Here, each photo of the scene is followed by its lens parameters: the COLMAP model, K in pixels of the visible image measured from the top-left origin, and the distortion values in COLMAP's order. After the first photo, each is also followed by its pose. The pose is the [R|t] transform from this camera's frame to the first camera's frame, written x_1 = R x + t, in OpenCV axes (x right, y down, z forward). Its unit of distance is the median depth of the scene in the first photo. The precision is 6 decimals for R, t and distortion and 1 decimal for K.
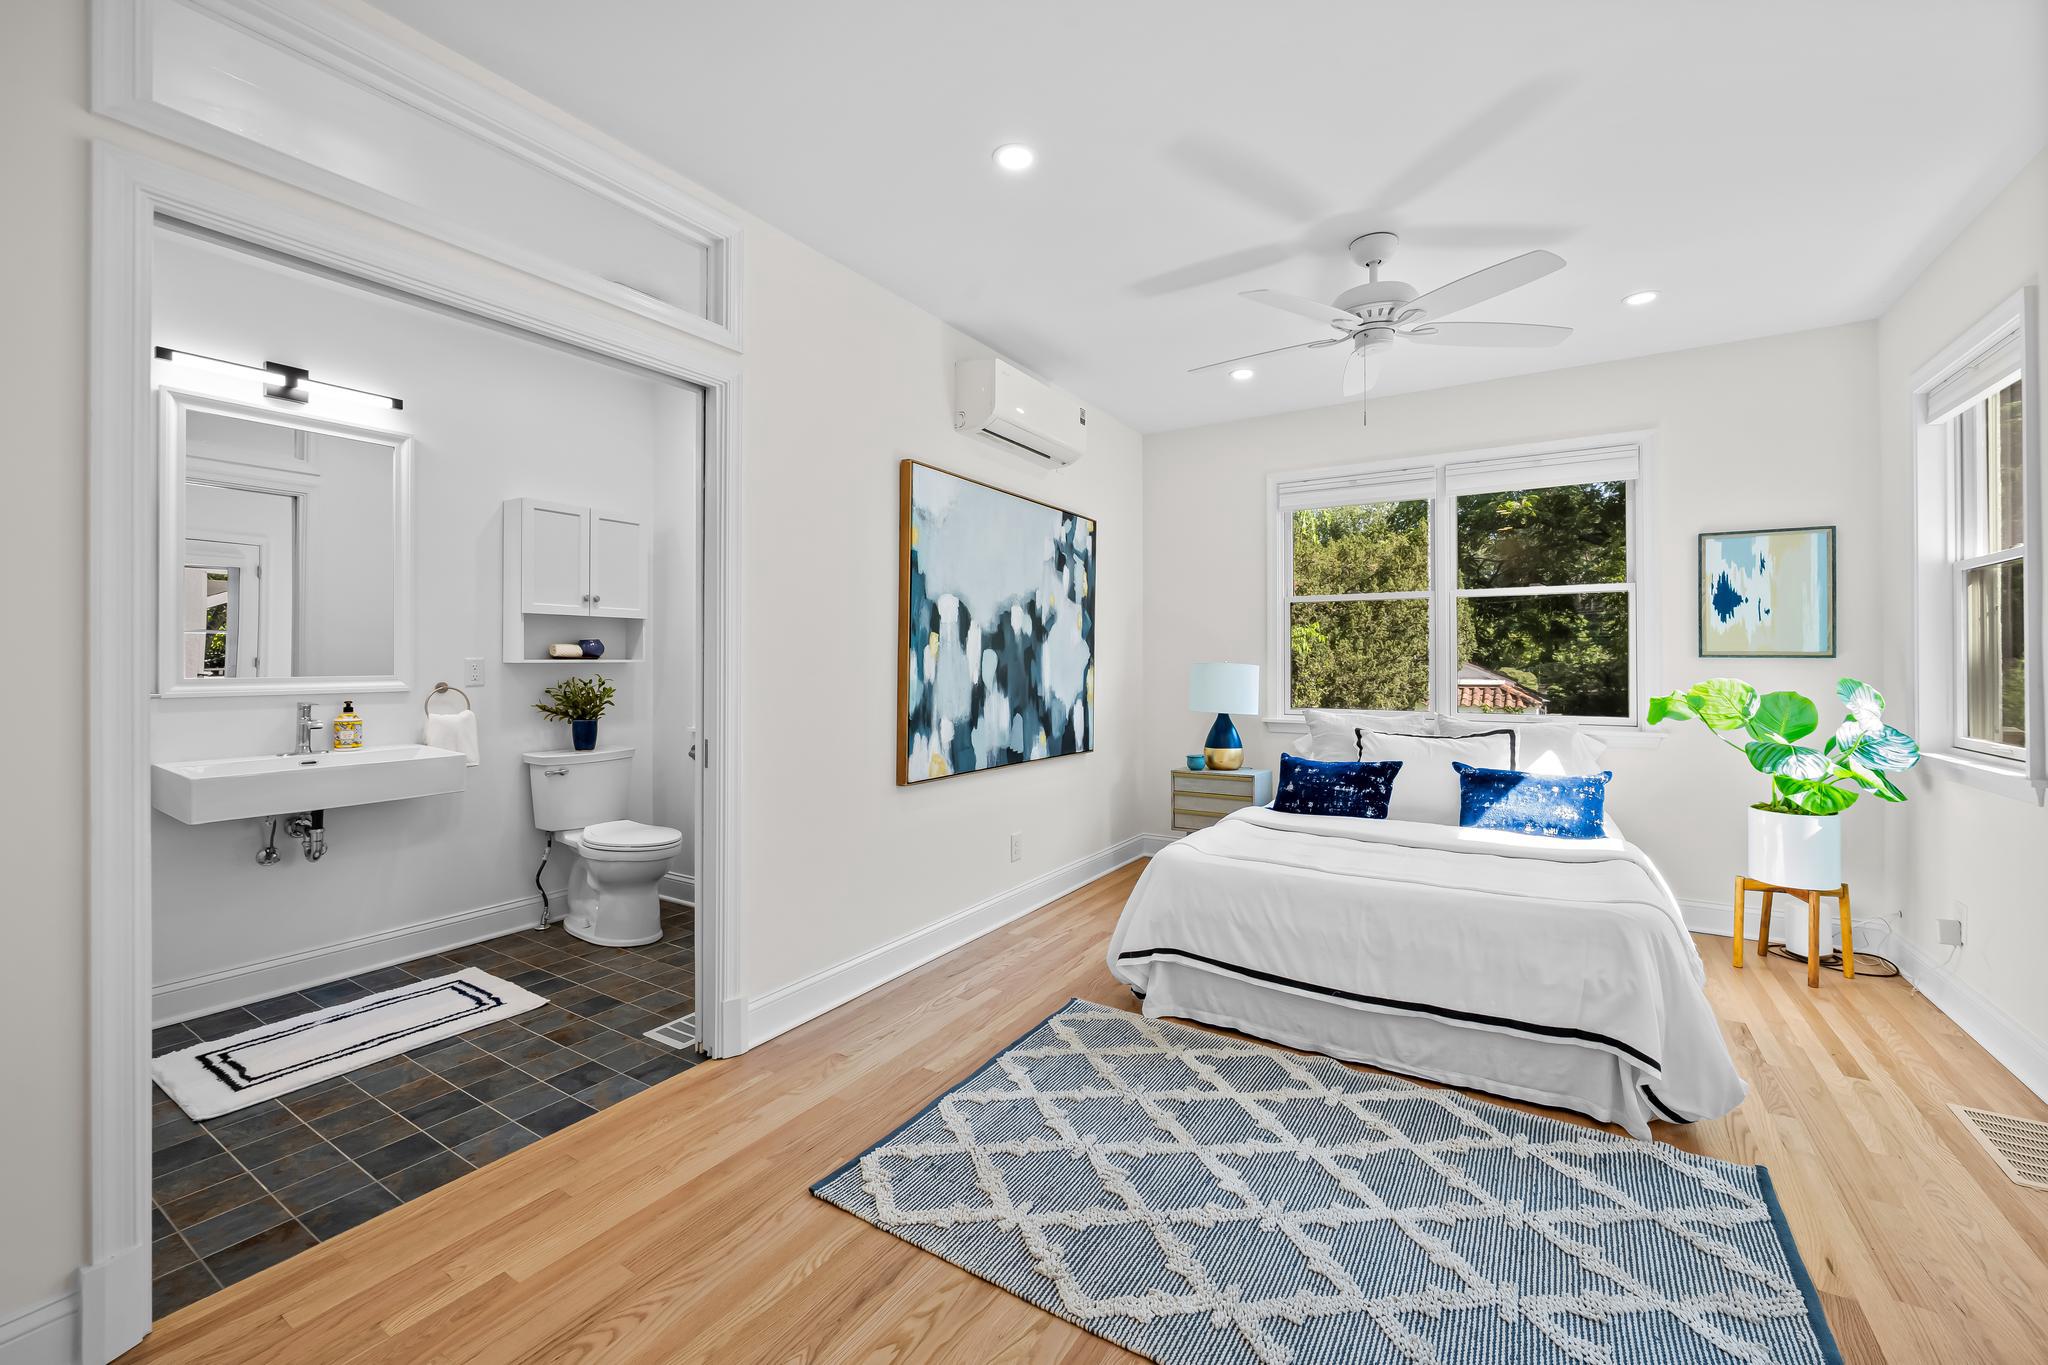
lens RADIAL K [[826.0, 0, 1024.9], [0, 826.0, 666.2], [0, 0, 1]] dist [-0.005453, -0.000002]
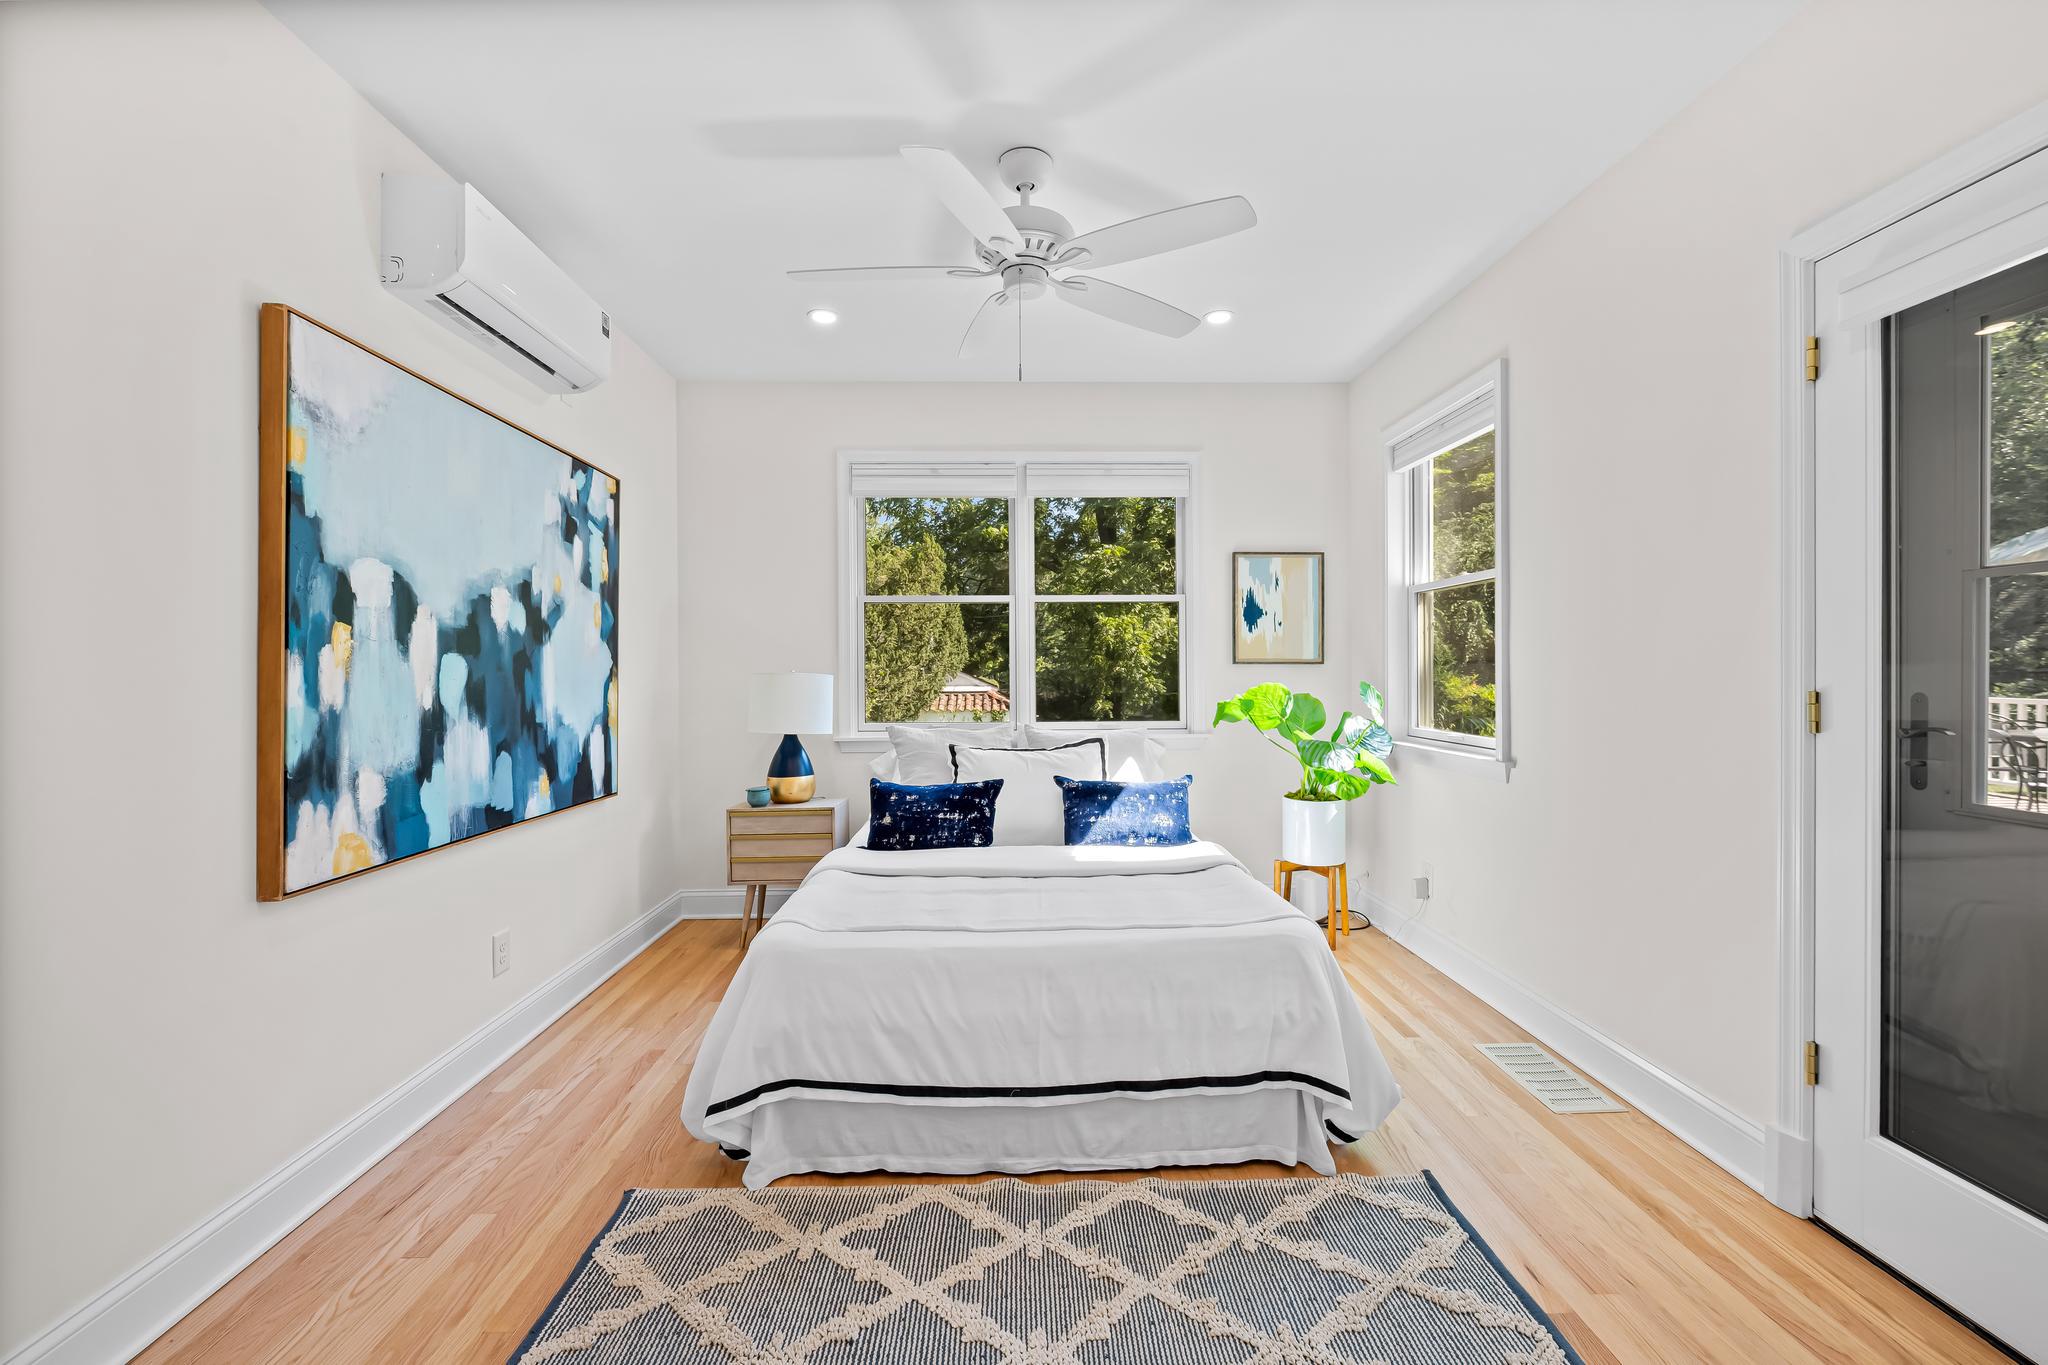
lens RADIAL K [[827.9, 0, 1026.5], [0, 827.9, 675.6], [0, 0, 1]] dist [-0.006527, 0.000297]
pose [[0.827540, -0.009575, 0.561324, -0.035916], [0.010076, 0.999947, 0.002203, -0.000569], [-0.561316, 0.003833, 0.827593, 0.245277]]
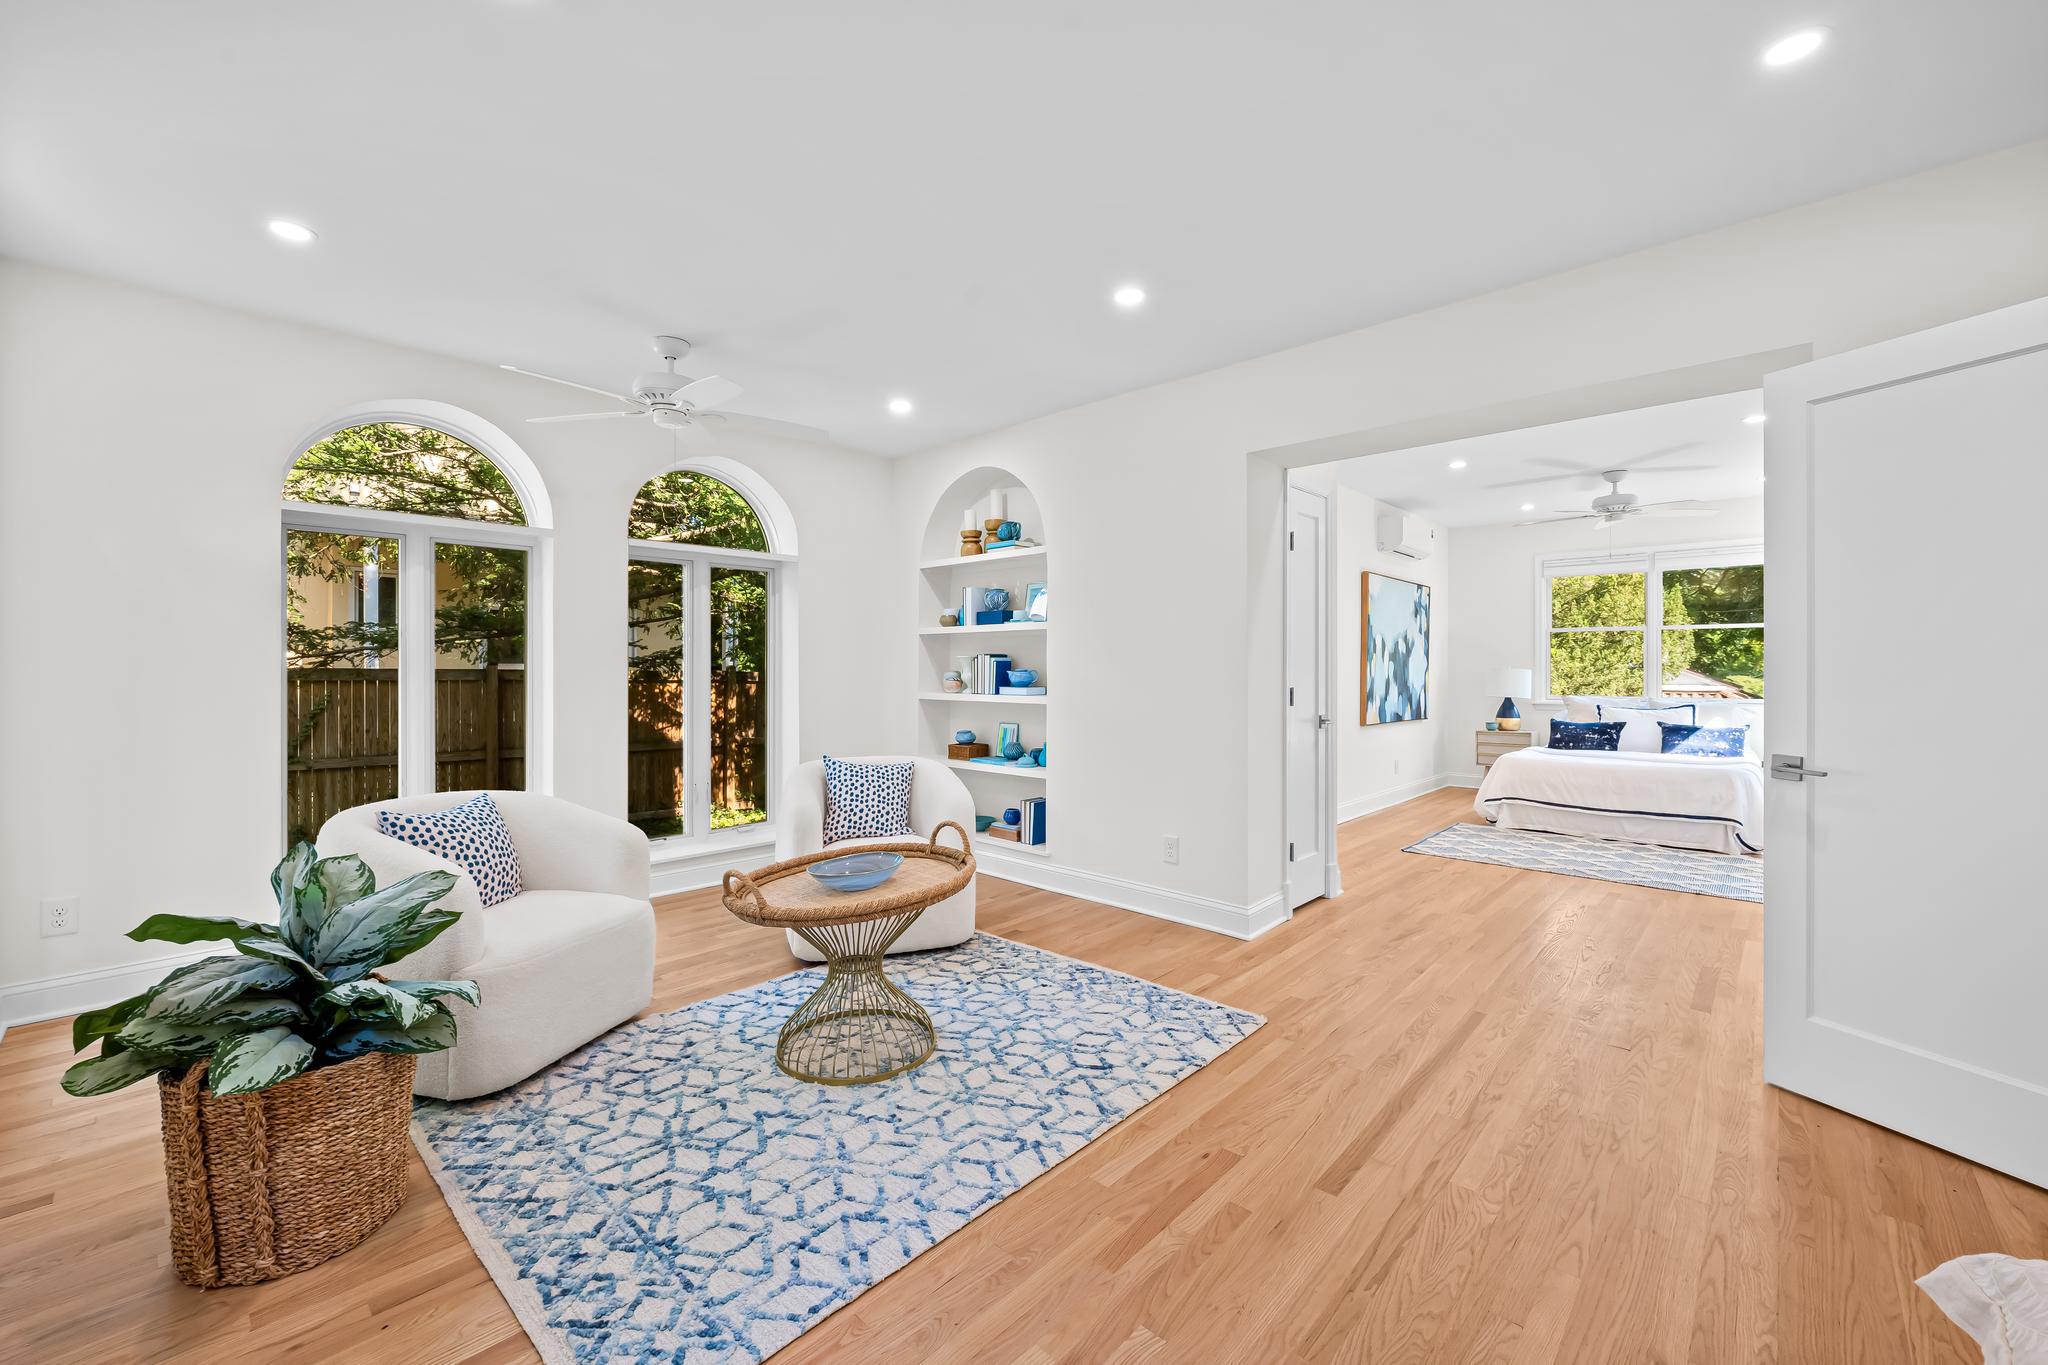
lens RADIAL K [[827.9, 0, 1026.5], [0, 827.9, 675.6], [0, 0, 1]] dist [-0.006527, 0.000297]
pose [[0.982166, -0.000165, -0.188017, -0.547082], [0.000311, 1.000000, 0.000746, 0.012193], [0.188017, -0.000791, 0.982165, -1.134182]]
